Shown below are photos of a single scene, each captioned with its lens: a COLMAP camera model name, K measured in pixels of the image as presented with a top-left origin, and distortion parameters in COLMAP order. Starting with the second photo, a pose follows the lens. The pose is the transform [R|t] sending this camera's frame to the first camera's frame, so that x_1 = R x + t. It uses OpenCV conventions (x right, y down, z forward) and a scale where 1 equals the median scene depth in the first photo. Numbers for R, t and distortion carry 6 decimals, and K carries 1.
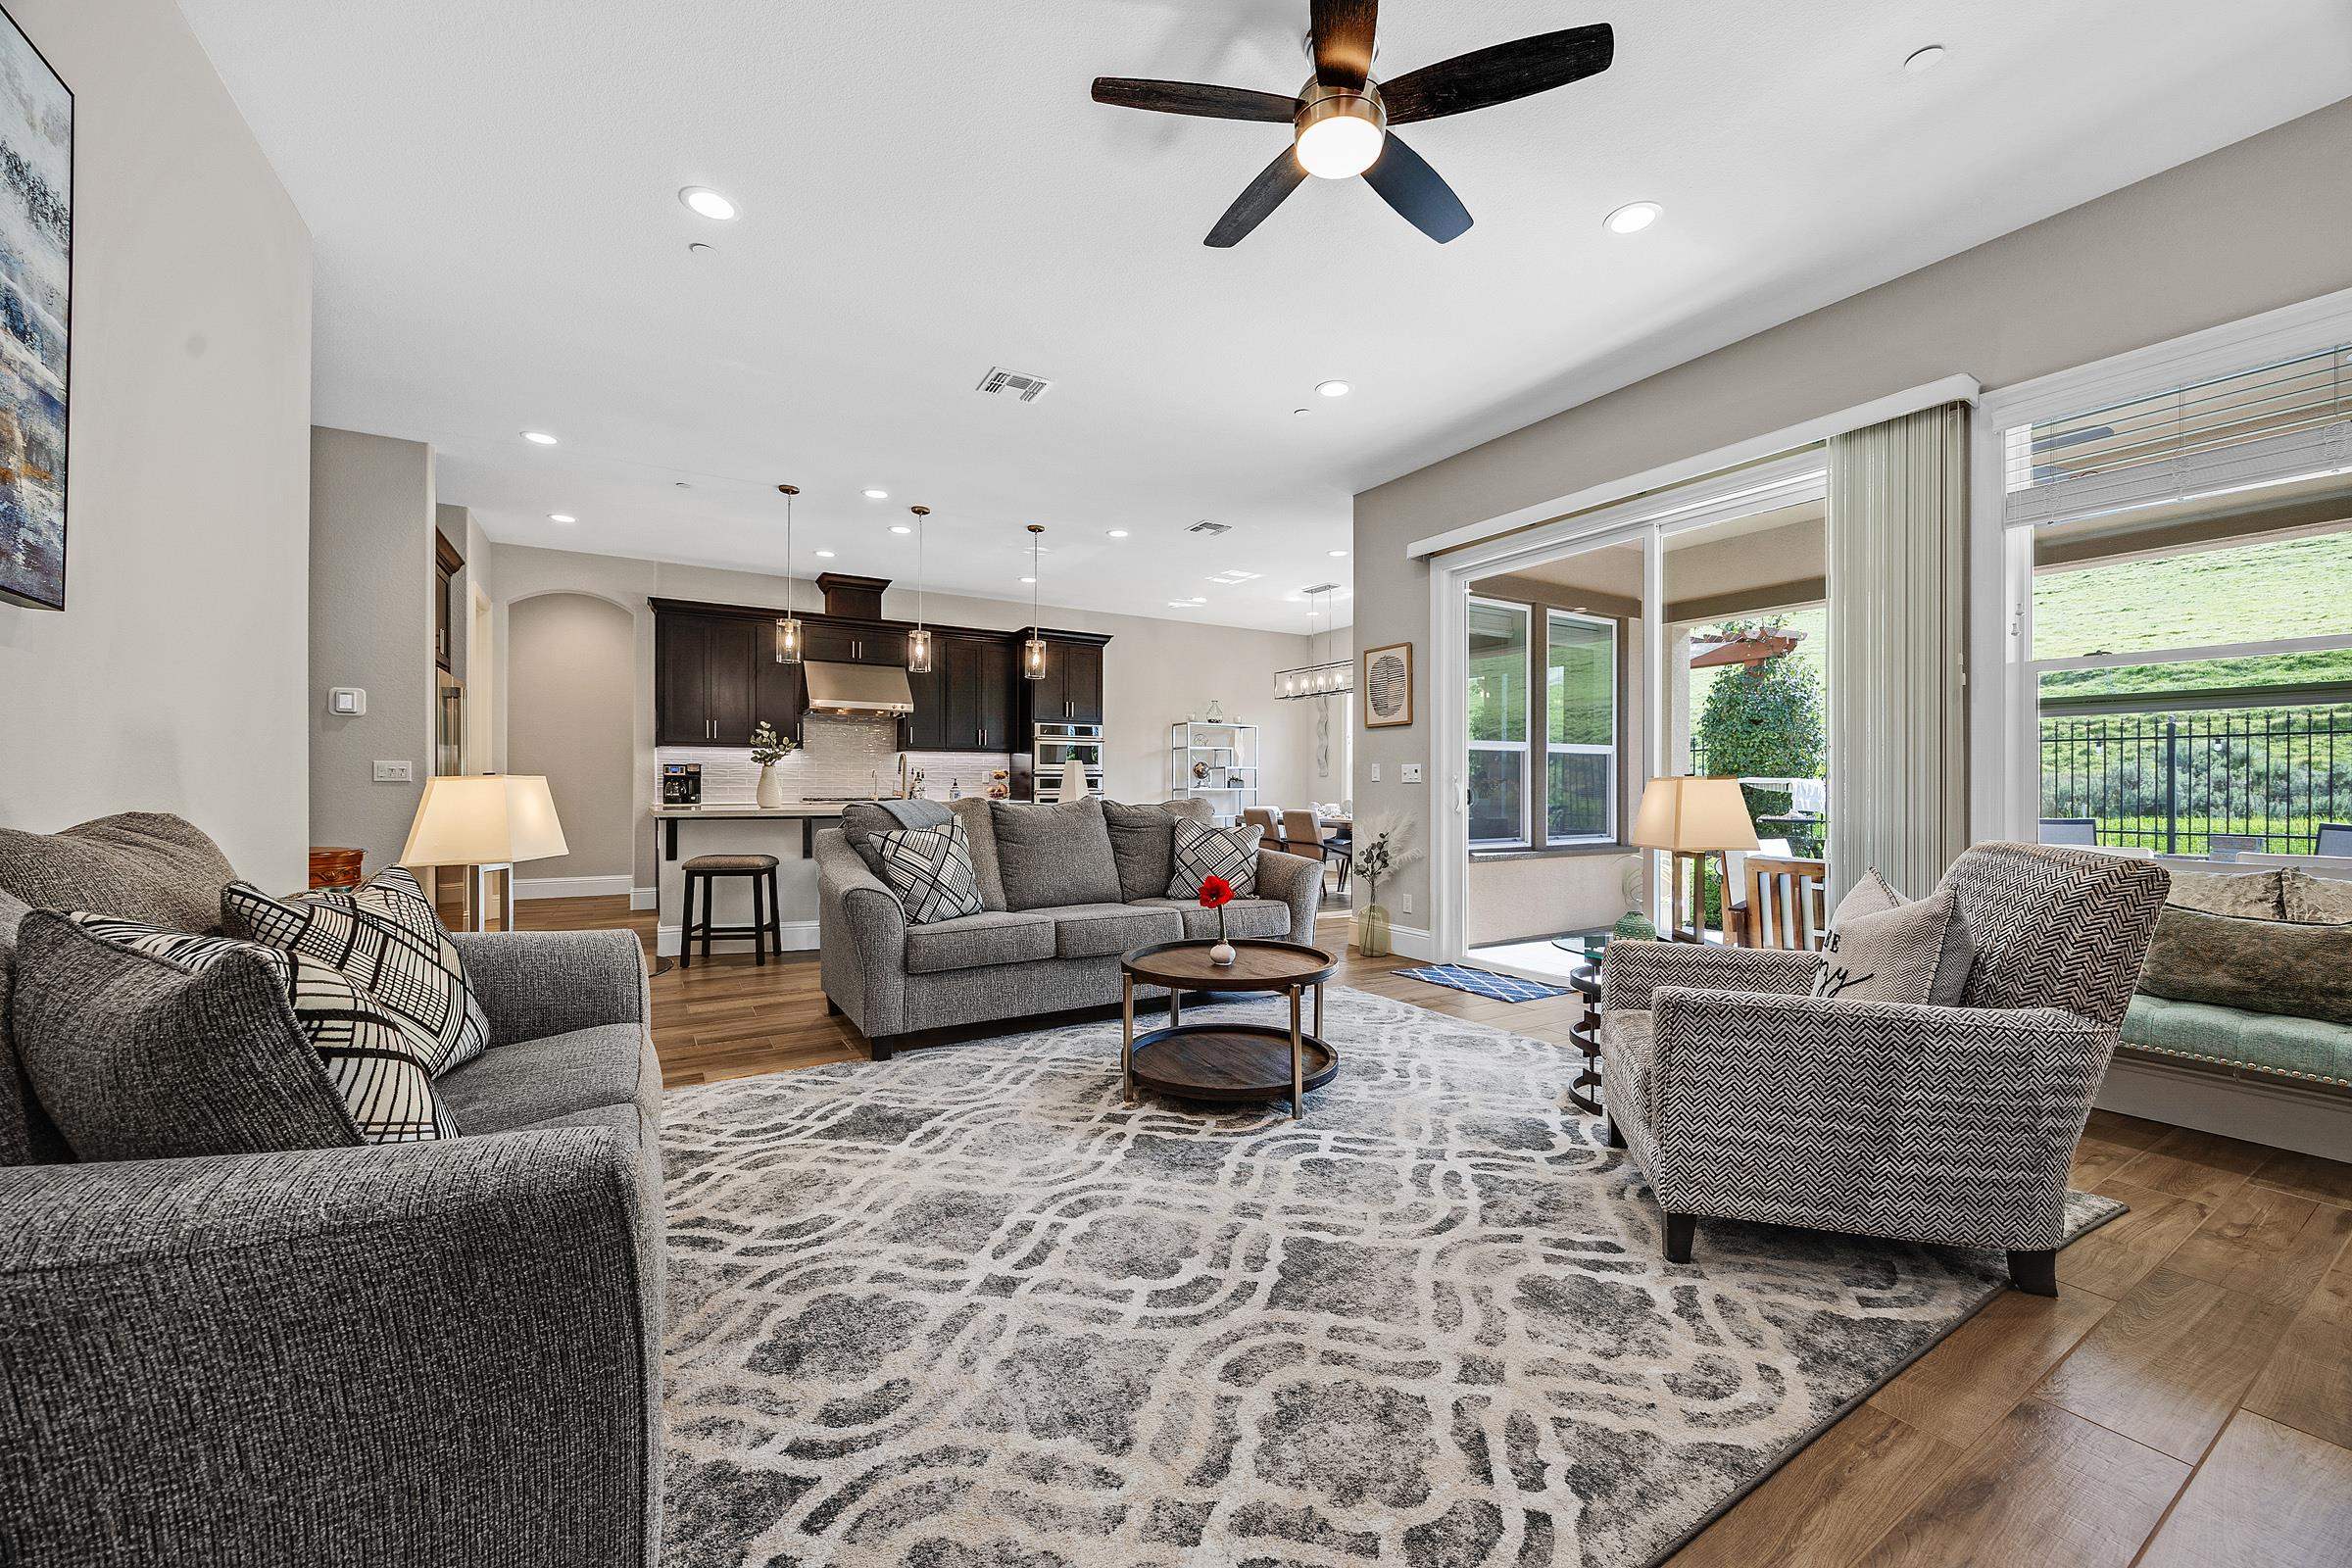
lens RADIAL K [[910.4, 0, 1188.0], [0, 910.4, 786.7], [0, 0, 1]] dist [-0.003498, 0.000145]
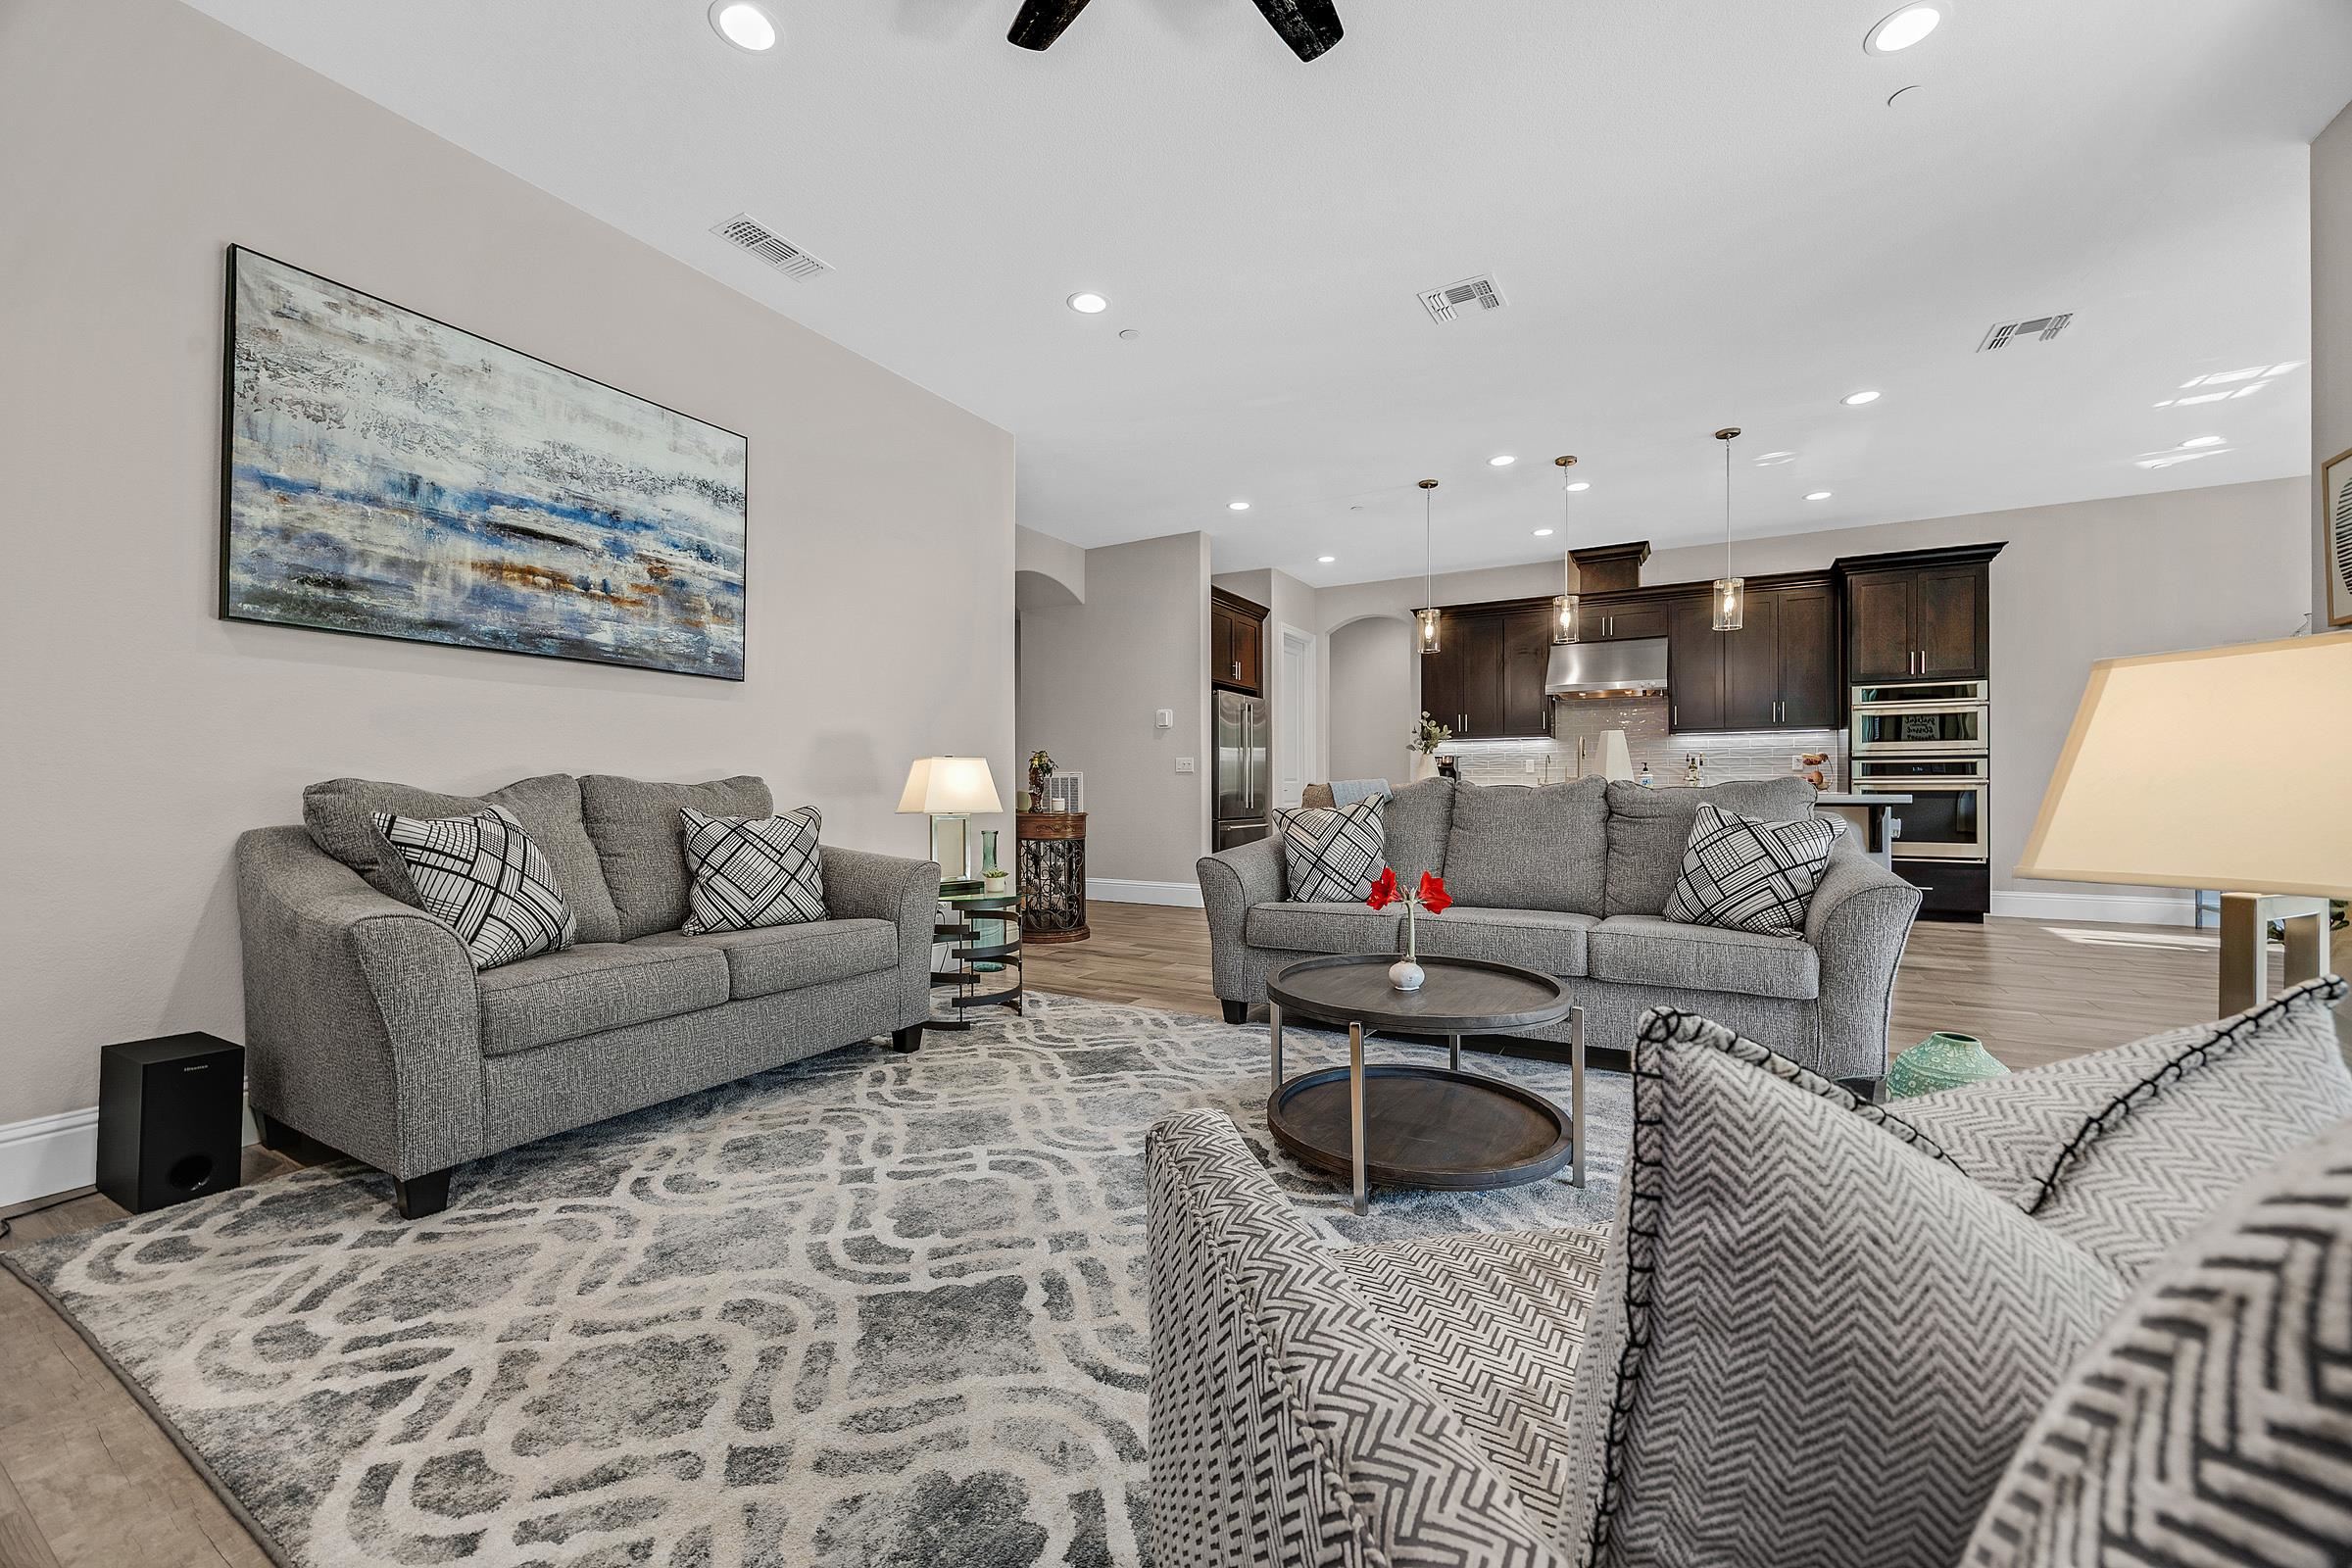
lens RADIAL K [[910.4, 0, 1189.2], [0, 910.4, 787.6], [0, 0, 1]] dist [-0.003498, 0.000145]
pose [[0.468655, -0.000791, -0.883381, 0.755194], [0.000621, 1.000000, -0.000566, 0.037589], [0.883381, -0.000283, 0.468655, 0.611187]]
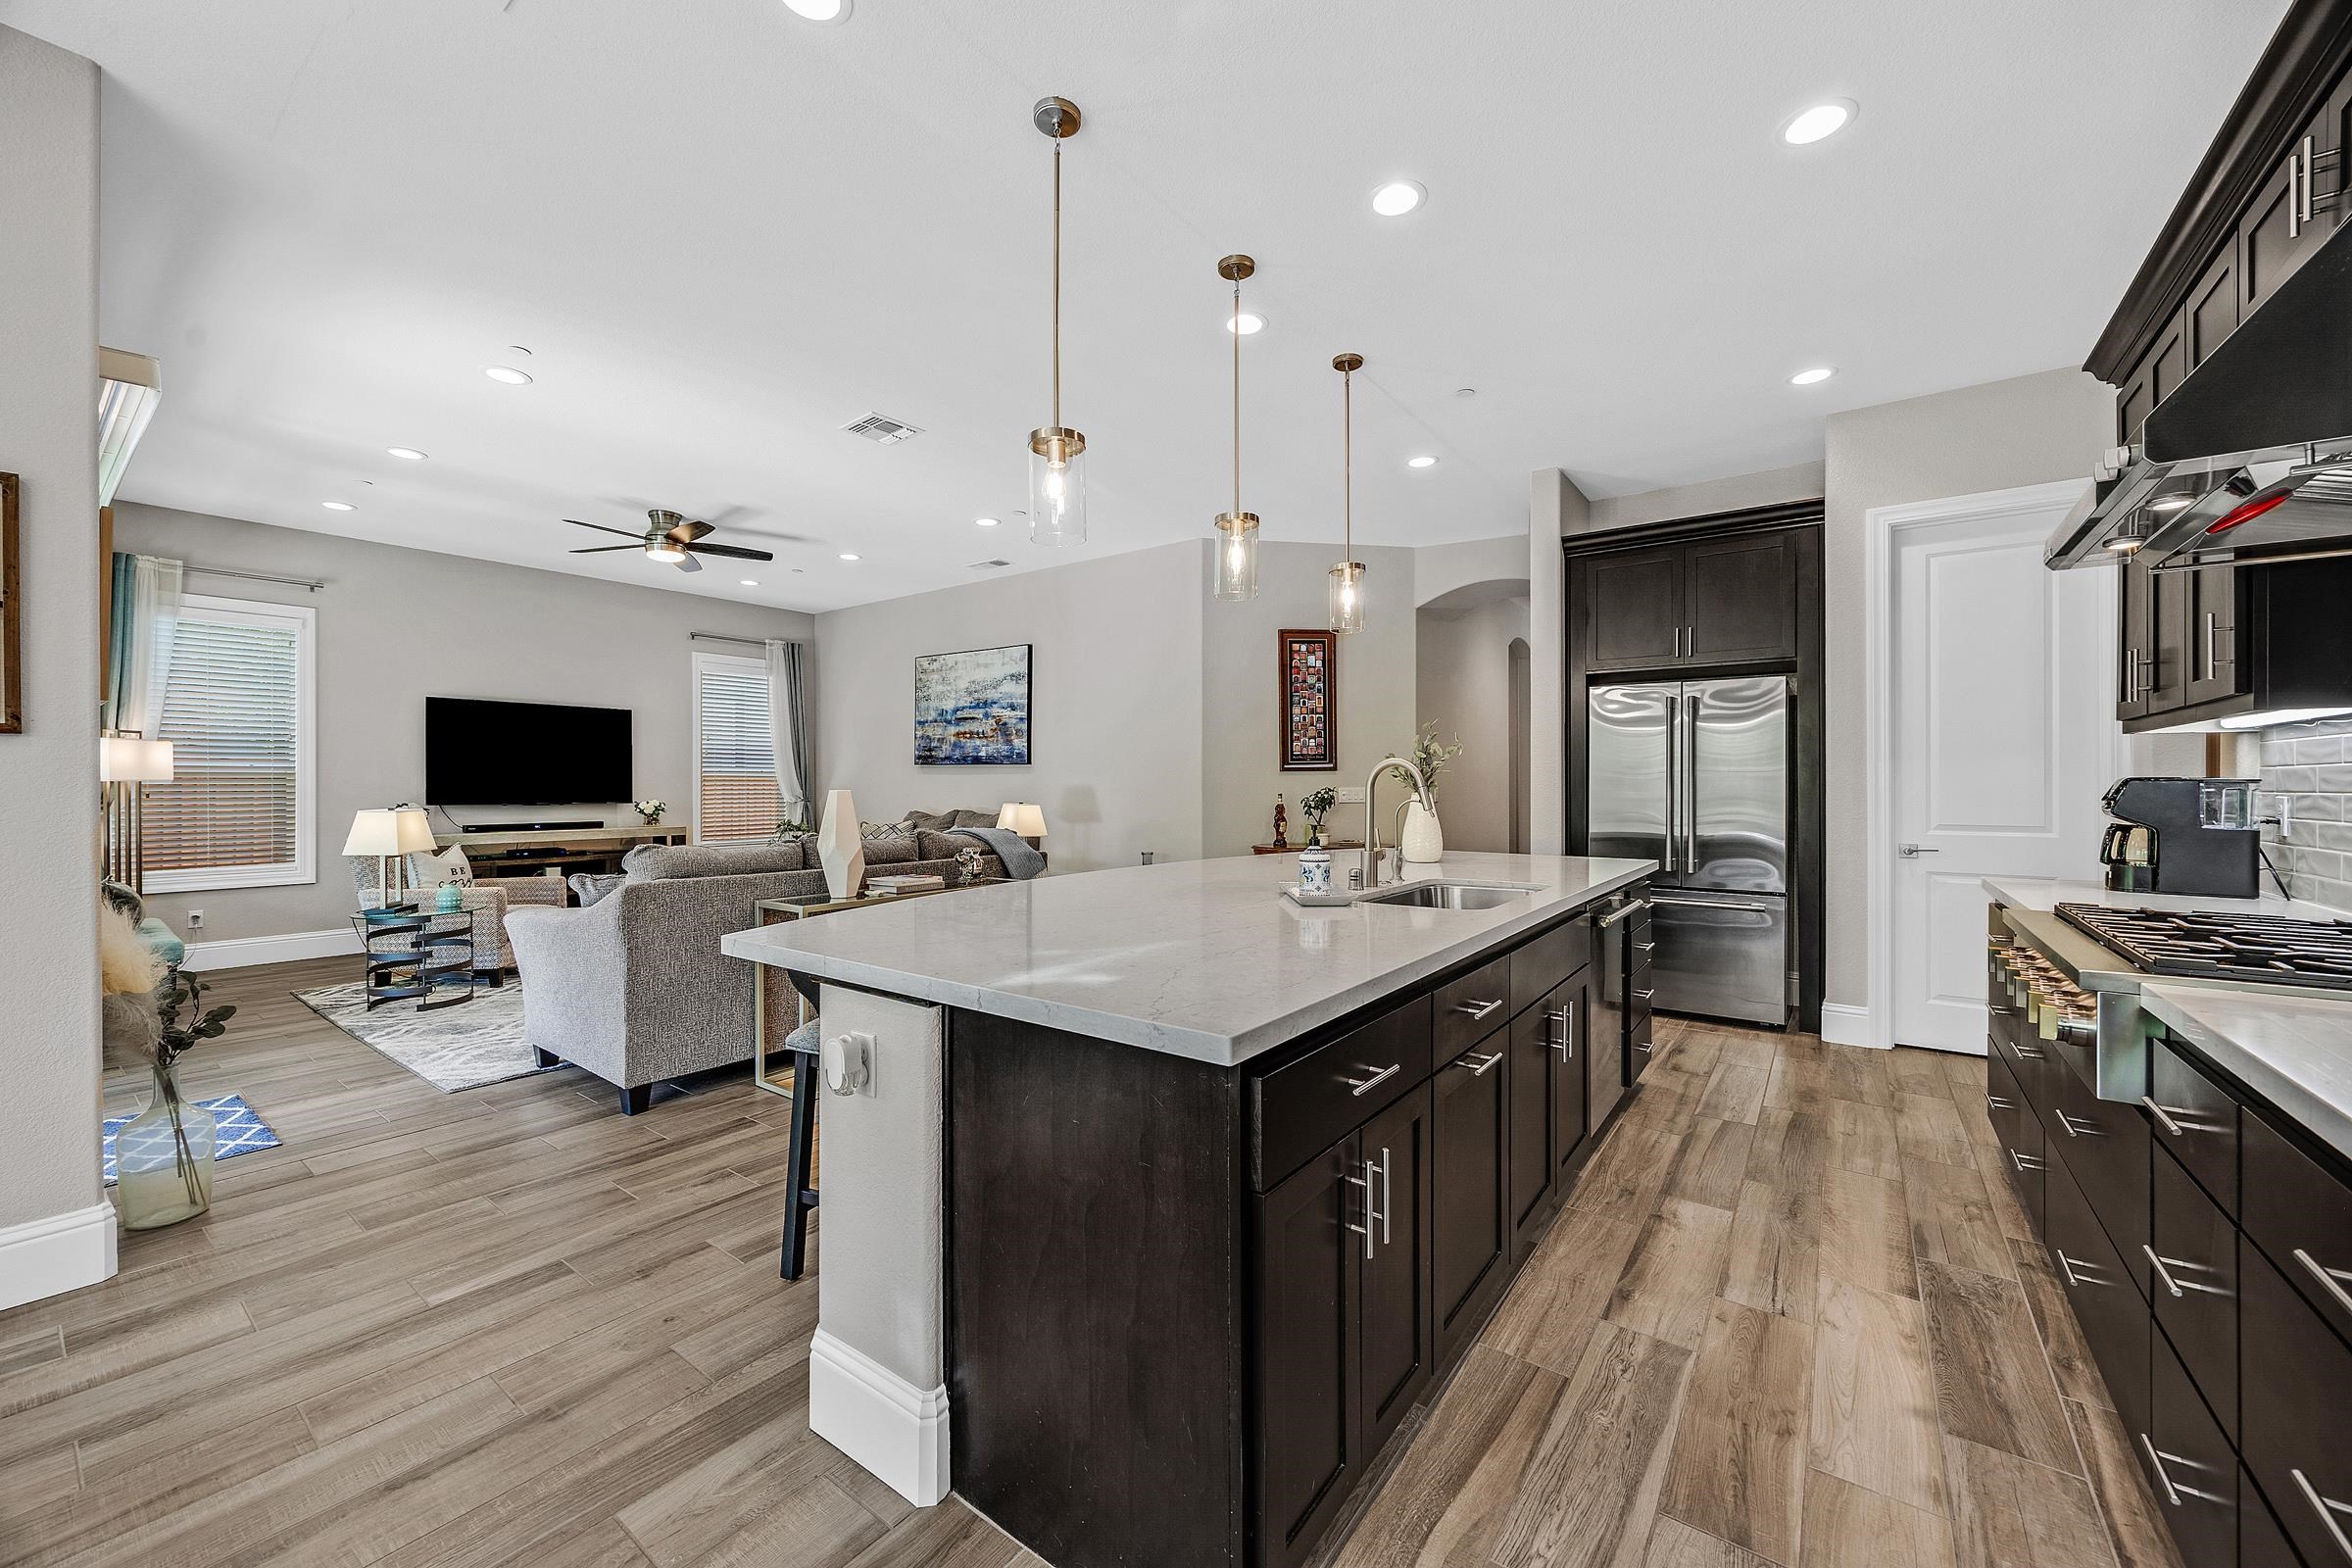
lens RADIAL K [[910.4, 0, 1189.0], [0, 910.4, 783.5], [0, 0, 1]] dist [-0.003498, 0.000145]
pose [[-0.927462, 0.004653, -0.373888, -0.205297], [0.005014, 0.999987, 0.000006, -0.062662], [0.373883, -0.001869, -0.927474, 3.564342]]
